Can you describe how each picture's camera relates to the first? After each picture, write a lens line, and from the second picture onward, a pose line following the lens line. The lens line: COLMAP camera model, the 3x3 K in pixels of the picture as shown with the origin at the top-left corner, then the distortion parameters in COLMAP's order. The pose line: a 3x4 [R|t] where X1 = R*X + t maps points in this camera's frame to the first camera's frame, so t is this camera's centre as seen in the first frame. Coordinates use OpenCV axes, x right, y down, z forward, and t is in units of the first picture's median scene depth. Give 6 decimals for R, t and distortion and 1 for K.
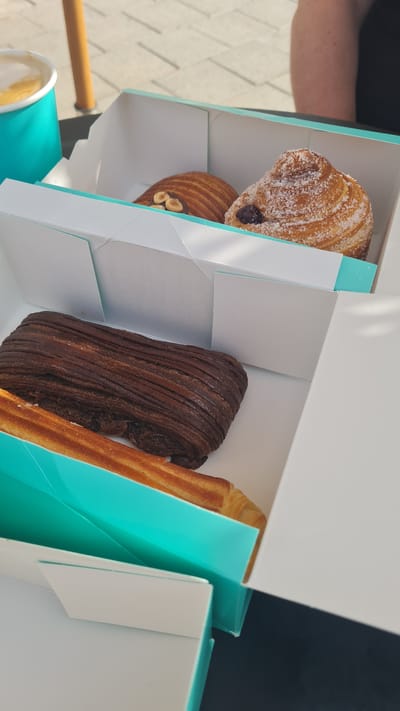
lens RADIAL K [[555.9, 0, 199.9], [0, 555.9, 360.1], [0, 0, 1]] dist [0.008351, -0.001125]
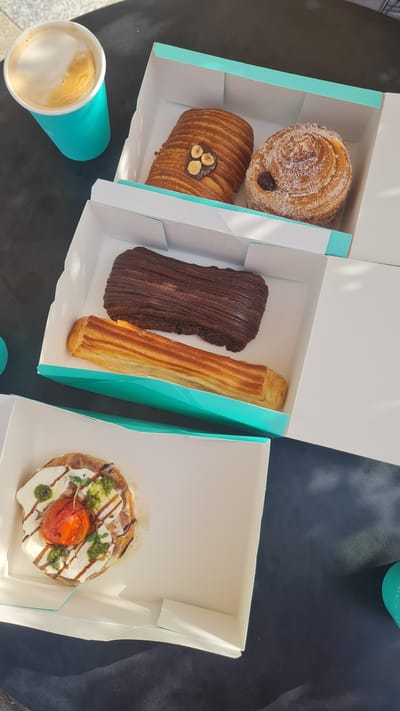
lens RADIAL K [[555.9, 0, 199.9], [0, 555.9, 360.1], [0, 0, 1]] dist [0.008351, -0.001125]
pose [[0.994599, -0.102516, 0.016208, -0.162462], [0.081947, 0.871485, 0.483526, -0.602525], [-0.063695, -0.479587, 0.875180, -0.493671]]
